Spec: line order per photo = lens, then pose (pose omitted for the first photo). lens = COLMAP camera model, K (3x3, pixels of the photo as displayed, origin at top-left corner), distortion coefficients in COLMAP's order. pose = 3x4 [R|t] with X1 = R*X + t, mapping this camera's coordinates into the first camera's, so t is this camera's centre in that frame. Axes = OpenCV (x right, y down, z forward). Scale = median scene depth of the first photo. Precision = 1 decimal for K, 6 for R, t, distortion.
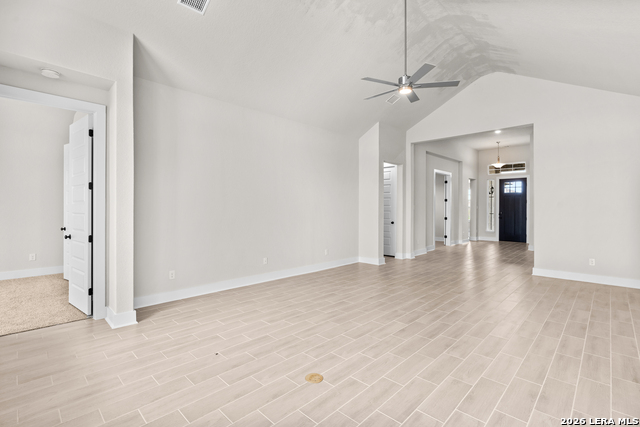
lens RADIAL K [[300.1, 0, 317.7], [0, 300.1, 208.9], [0, 0, 1]] dist [-0.004761, 0.000271]
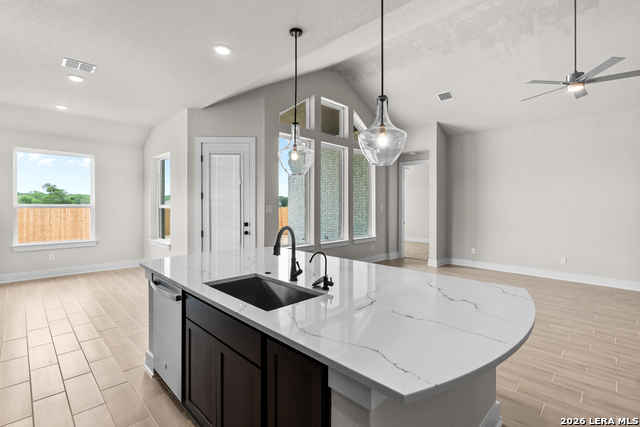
lens RADIAL K [[300.1, 0, 317.7], [0, 300.1, 208.9], [0, 0, 1]] dist [-0.004761, 0.000271]
pose [[-0.006481, 0.011821, -0.999909, 0.674637], [-0.009089, 0.999888, 0.011880, -0.010688], [0.999938, 0.009166, -0.006373, 0.106185]]
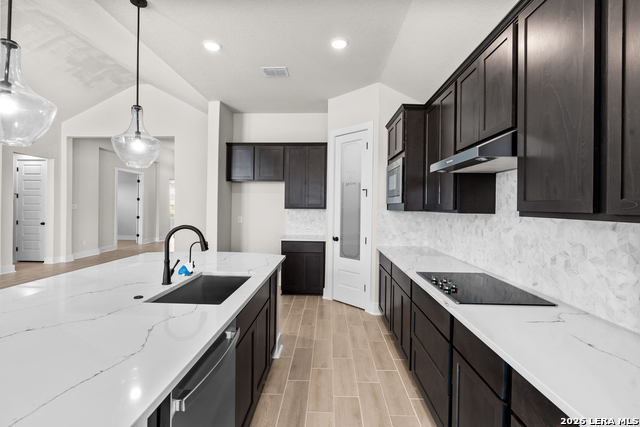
lens RADIAL K [[298.4, 0, 318.0], [0, 298.4, 206.9], [0, 0, 1]] dist [-0.002737, 0.000348]
pose [[0.741974, 0.005320, 0.670408, 0.298106], [-0.006768, 0.999977, -0.000445, -0.008579], [-0.670395, -0.004207, 0.741993, -0.216833]]
